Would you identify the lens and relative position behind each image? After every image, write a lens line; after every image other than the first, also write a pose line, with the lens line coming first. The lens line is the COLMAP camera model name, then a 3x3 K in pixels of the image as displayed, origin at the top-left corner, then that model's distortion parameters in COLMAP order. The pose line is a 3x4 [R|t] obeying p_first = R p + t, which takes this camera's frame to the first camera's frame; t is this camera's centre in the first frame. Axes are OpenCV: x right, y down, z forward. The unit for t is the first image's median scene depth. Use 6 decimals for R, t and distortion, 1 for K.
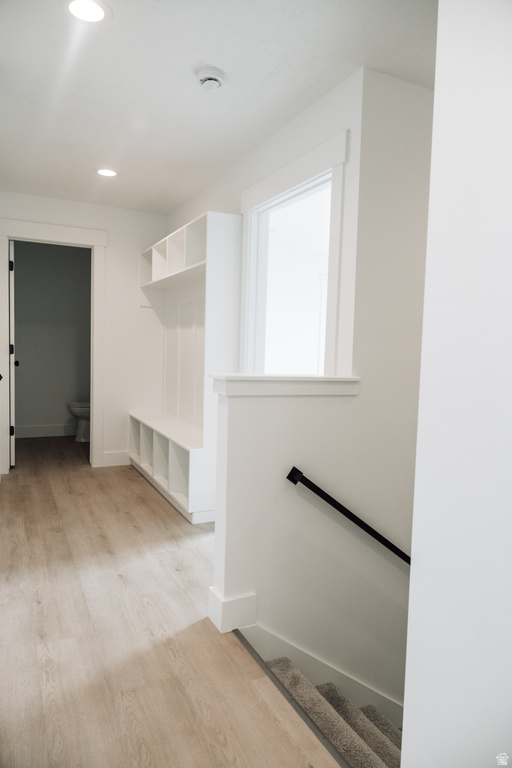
lens RADIAL K [[524.2, 0, 256.9], [0, 524.2, 387.1], [0, 0, 1]] dist [0.012415, 0.000129]
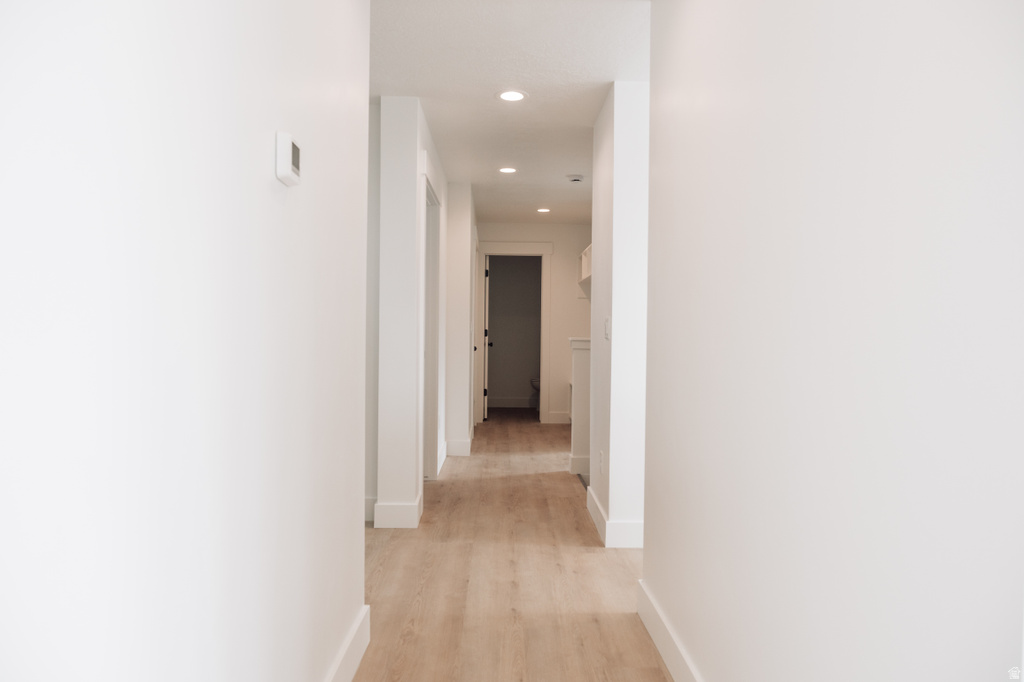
lens RADIAL K [[698.9, 0, 511.6], [0, 698.9, 338.3], [0, 0, 1]] dist [0.012415, 0.000129]
pose [[0.909578, -0.017351, -0.415170, 0.352855], [-0.013131, 0.997429, -0.070452, 0.069010], [0.415325, 0.069533, 0.907012, -0.629783]]
